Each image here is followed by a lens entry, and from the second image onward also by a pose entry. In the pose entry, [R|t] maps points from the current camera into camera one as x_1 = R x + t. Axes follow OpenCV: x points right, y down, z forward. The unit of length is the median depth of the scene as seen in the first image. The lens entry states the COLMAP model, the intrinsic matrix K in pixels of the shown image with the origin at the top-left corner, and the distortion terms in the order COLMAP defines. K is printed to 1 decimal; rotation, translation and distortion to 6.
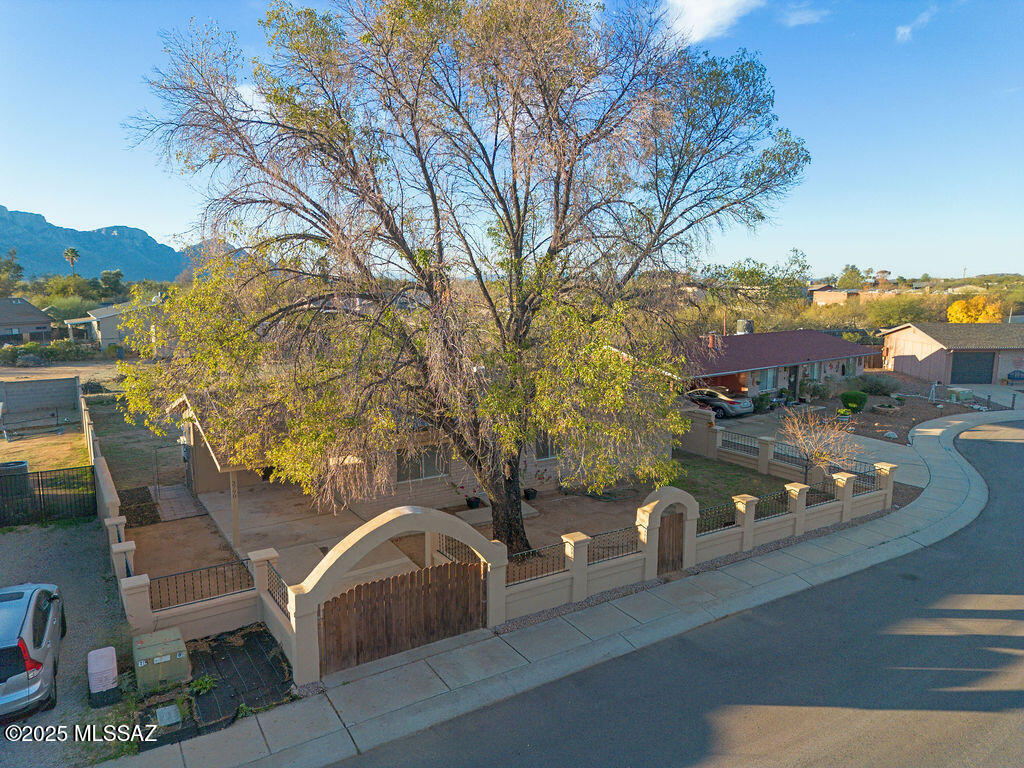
lens RADIAL K [[731.6, 0, 513.8], [0, 731.6, 328.0], [0, 0, 1]] dist [0.064921, -0.058674]
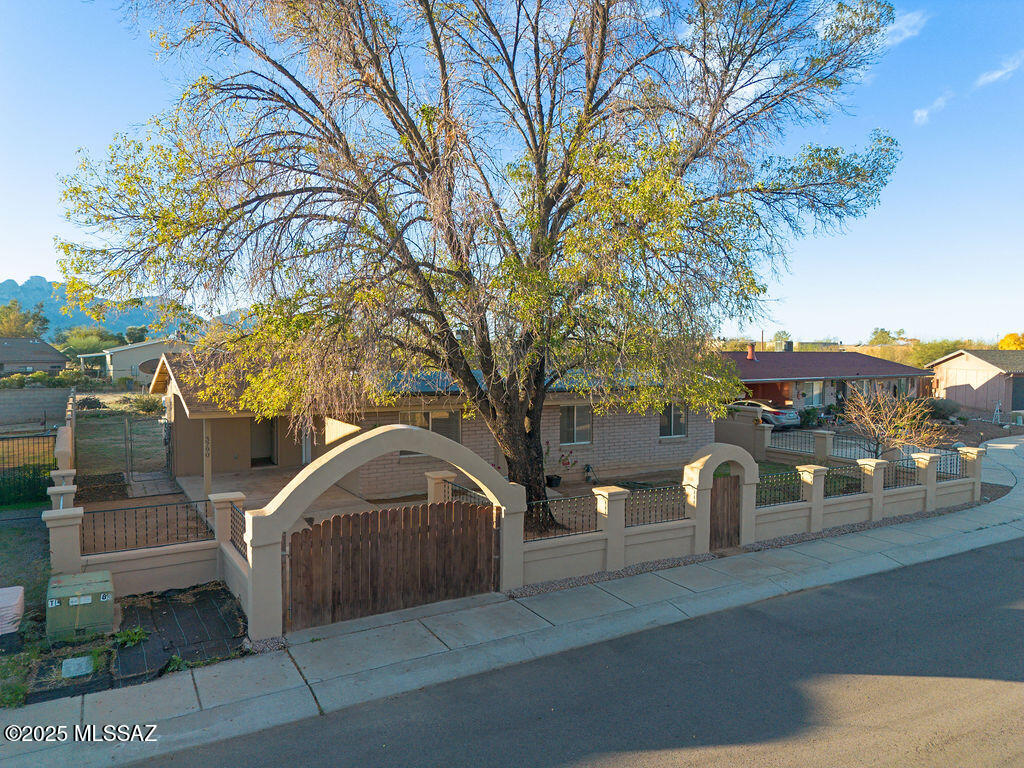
lens RADIAL K [[731.6, 0, 513.8], [0, 731.6, 328.0], [0, 0, 1]] dist [0.064921, -0.058674]
pose [[0.999532, 0.007035, -0.029771, 0.000285], [-0.009767, 0.995651, -0.092643, 0.191667], [0.028990, 0.092891, 0.995254, 0.178357]]
